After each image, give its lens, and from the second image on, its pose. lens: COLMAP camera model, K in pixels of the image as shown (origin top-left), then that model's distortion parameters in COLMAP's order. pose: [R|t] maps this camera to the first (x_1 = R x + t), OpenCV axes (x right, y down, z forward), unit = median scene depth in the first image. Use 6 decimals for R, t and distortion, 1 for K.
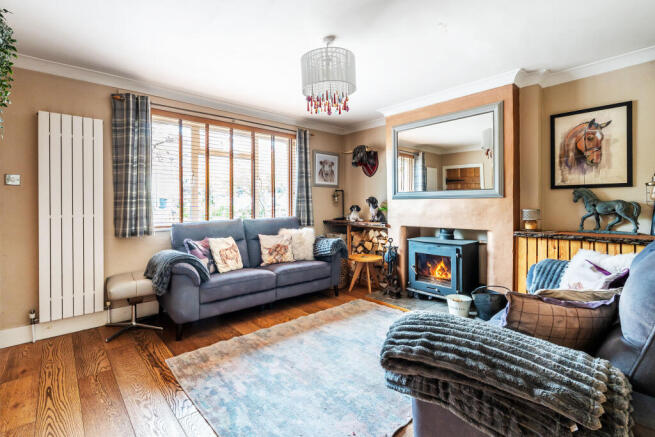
lens RADIAL K [[308.0, 0, 328.6], [0, 308.0, 196.3], [0, 0, 1]] dist [0.002740, 0.000220]
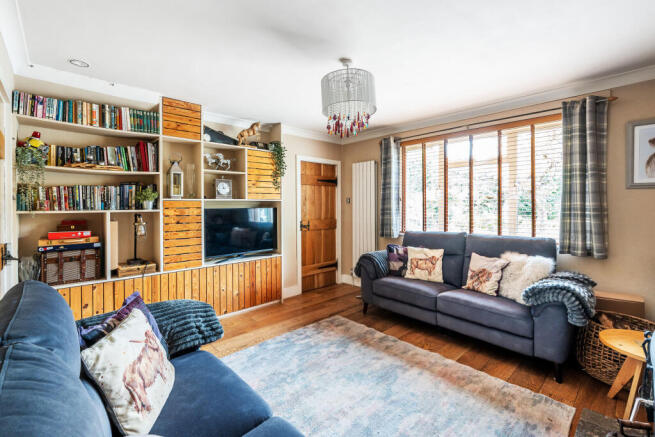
lens RADIAL K [[292.5, 0, 328.3], [0, 292.5, 208.2], [0, 0, 1]] dist [-0.001104, -0.000140]
pose [[0.017923, -0.003528, -0.999833, 0.674264], [0.004168, 0.999985, -0.003454, 0.001022], [0.999831, -0.004105, 0.017937, 0.676226]]
